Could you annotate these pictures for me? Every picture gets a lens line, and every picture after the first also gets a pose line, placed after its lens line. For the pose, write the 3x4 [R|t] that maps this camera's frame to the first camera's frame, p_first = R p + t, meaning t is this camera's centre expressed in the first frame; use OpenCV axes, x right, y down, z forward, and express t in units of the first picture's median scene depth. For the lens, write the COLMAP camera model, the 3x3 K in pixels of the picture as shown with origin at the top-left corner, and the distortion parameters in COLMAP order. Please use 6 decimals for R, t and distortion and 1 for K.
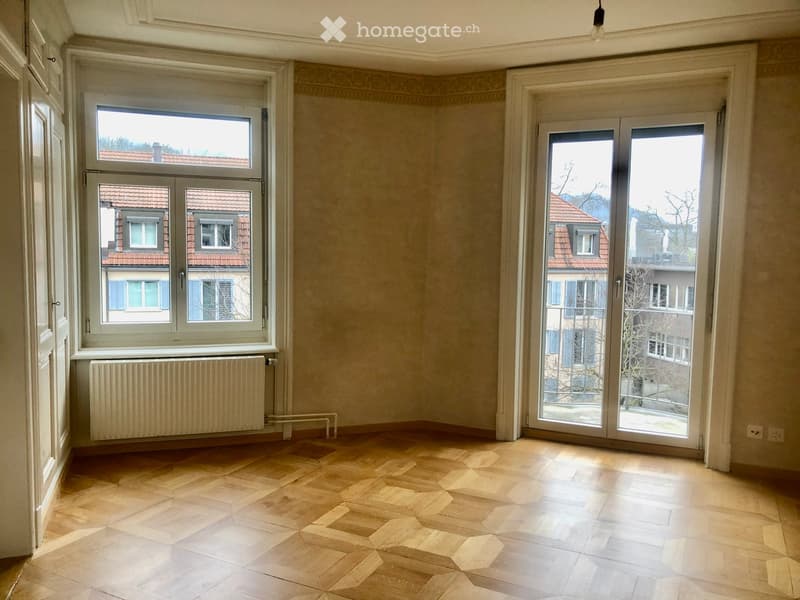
lens RADIAL K [[656.5, 0, 401.0], [0, 656.5, 303.9], [0, 0, 1]] dist [0.019452, -0.038639]
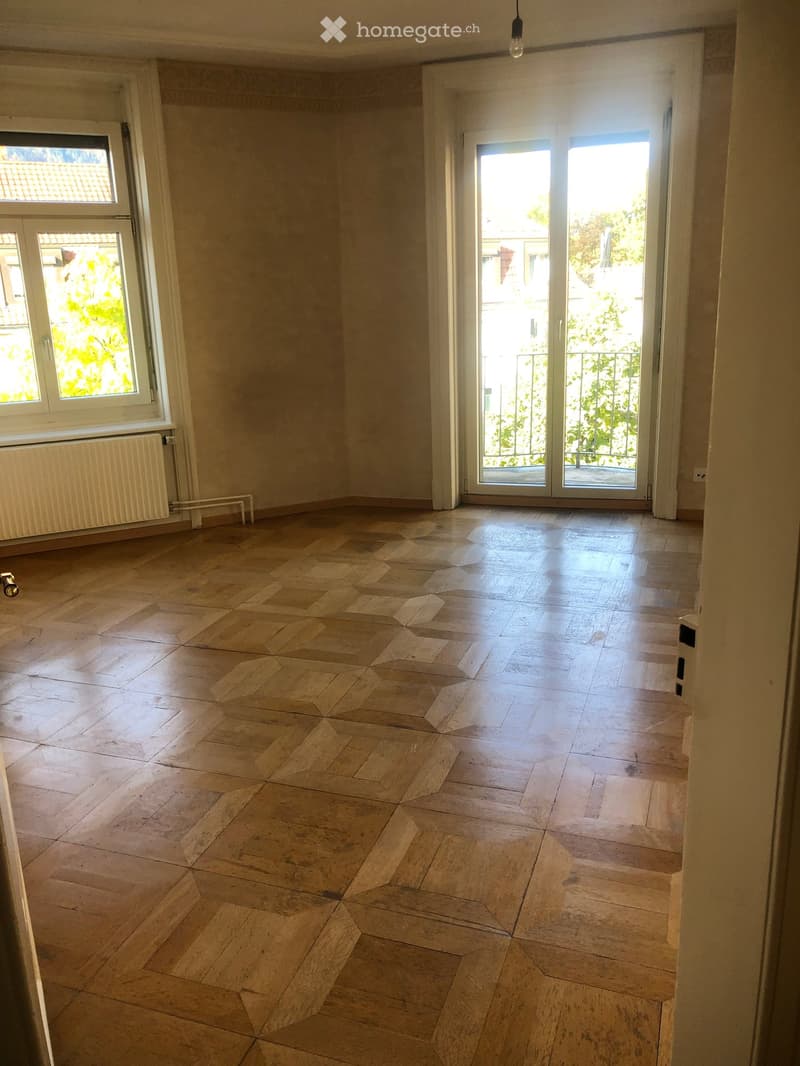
lens RADIAL K [[874.8, 0, 401.4], [0, 874.8, 537.5], [0, 0, 1]] dist [0.019452, -0.038639]
pose [[0.991628, -0.081373, 0.100261, -0.022342], [0.060256, 0.978334, 0.198071, 0.004410], [-0.114206, -0.190371, 0.975047, -0.174332]]
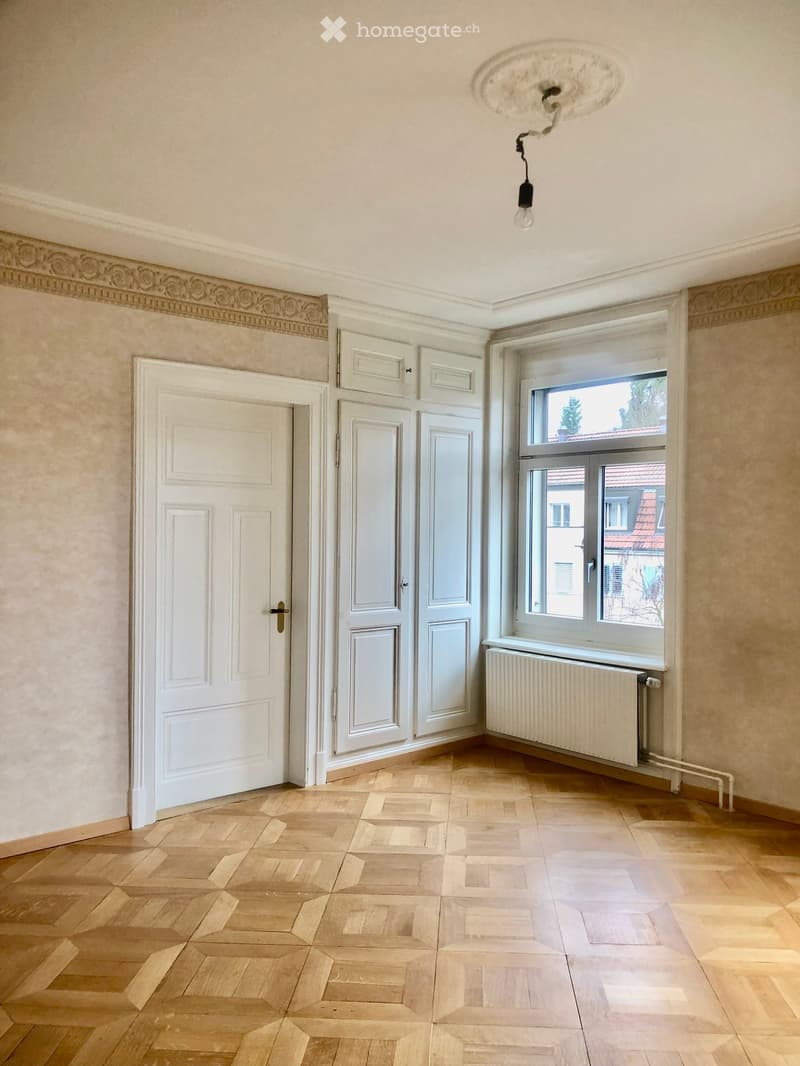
lens RADIAL K [[874.8, 0, 396.9], [0, 874.8, 527.6], [0, 0, 1]] dist [0.019452, -0.038639]
pose [[0.366591, -0.015390, -0.930255, 0.651853], [-0.074695, 0.996149, -0.045916, -0.021639], [0.927379, 0.086317, 0.364030, 0.339616]]
